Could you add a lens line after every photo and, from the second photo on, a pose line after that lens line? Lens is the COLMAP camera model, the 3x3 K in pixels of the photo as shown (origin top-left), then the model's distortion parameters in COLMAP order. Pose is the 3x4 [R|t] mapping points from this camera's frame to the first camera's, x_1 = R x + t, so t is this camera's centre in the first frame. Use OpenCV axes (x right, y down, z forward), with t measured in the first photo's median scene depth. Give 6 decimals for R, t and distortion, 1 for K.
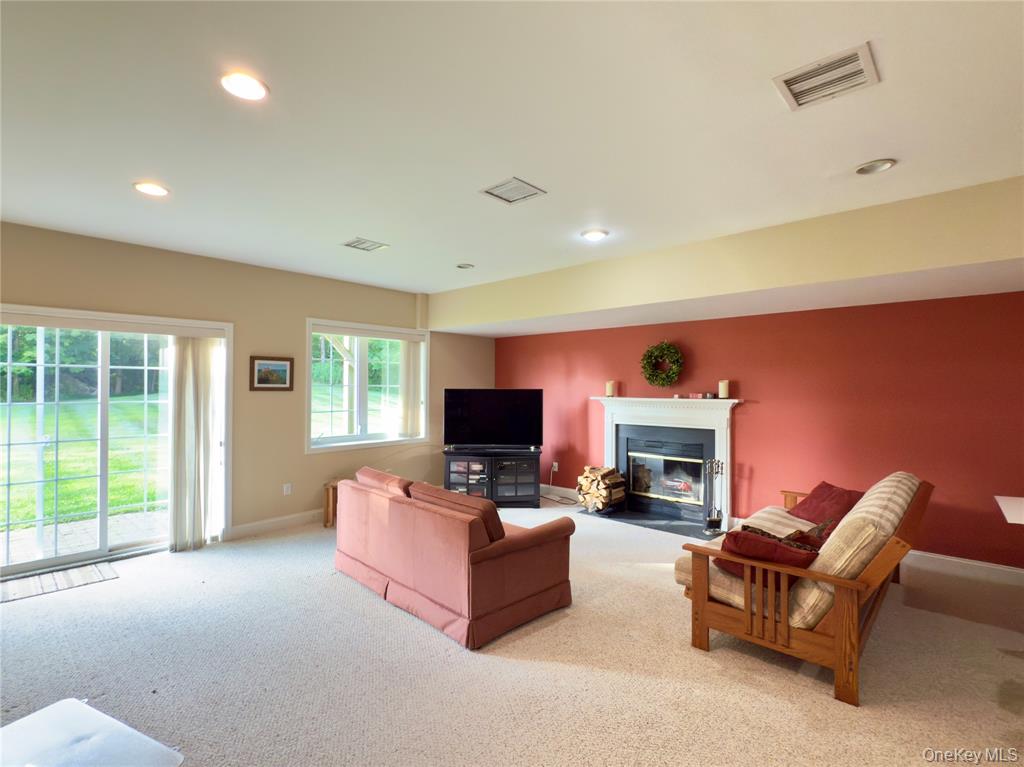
lens RADIAL K [[492.6, 0, 512.0], [0, 492.6, 383.5], [0, 0, 1]] dist [0.001520, 0.000437]
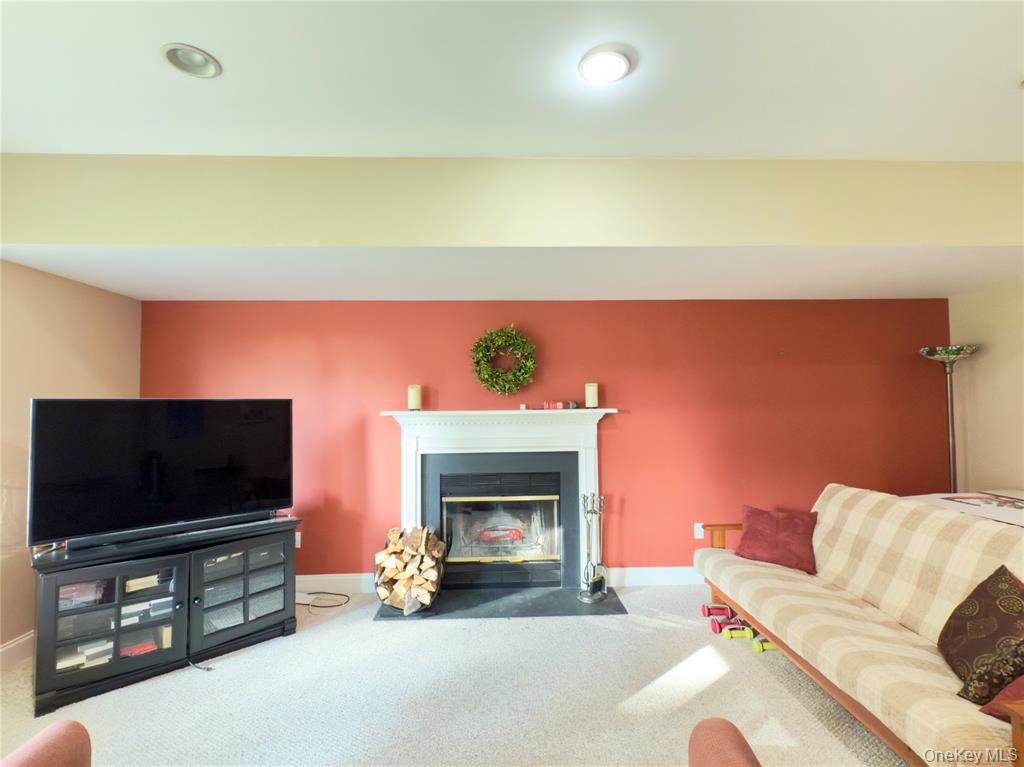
lens RADIAL K [[500.6, 0, 508.3], [0, 500.6, 388.1], [0, 0, 1]] dist [0.020348, 0.001293]
pose [[0.722620, 0.011559, 0.691149, -0.160956], [0.009359, 0.999605, -0.026502, 0.017803], [-0.691183, 0.025619, 0.722226, 0.501595]]
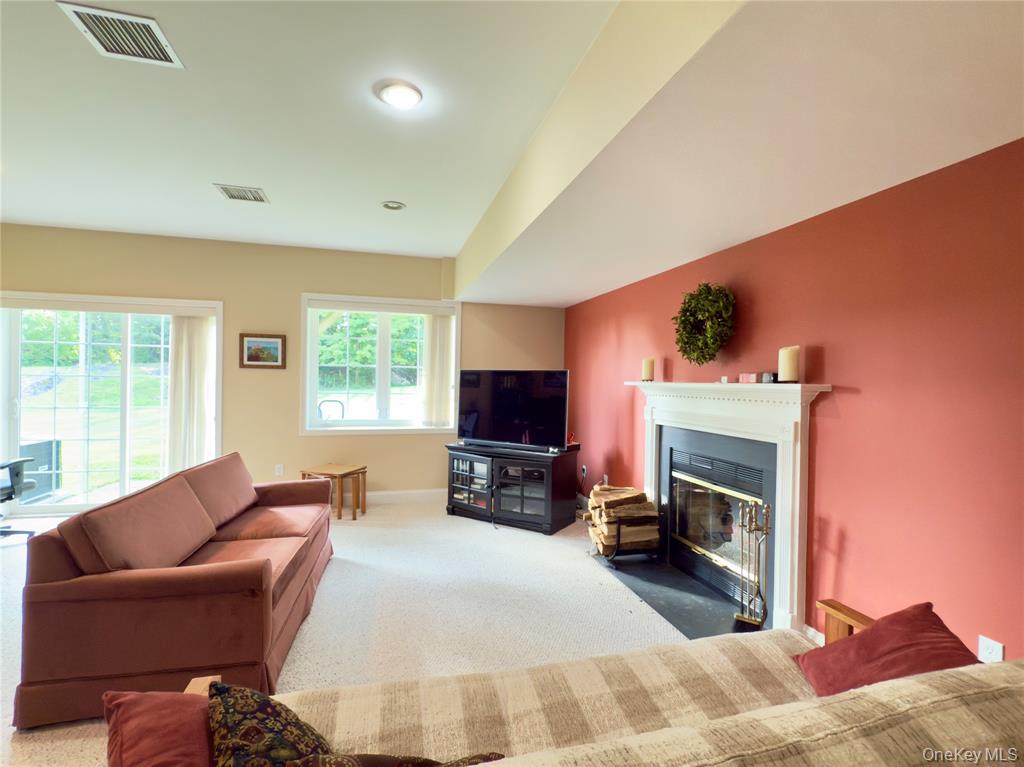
lens RADIAL K [[492.6, 0, 512.0], [0, 492.6, 383.5], [0, 0, 1]] dist [0.001520, 0.000437]
pose [[0.844744, 0.014203, -0.534983, 0.421656], [-0.010028, 0.999892, 0.010711, 0.026520], [0.535077, -0.003683, 0.844795, 0.394484]]
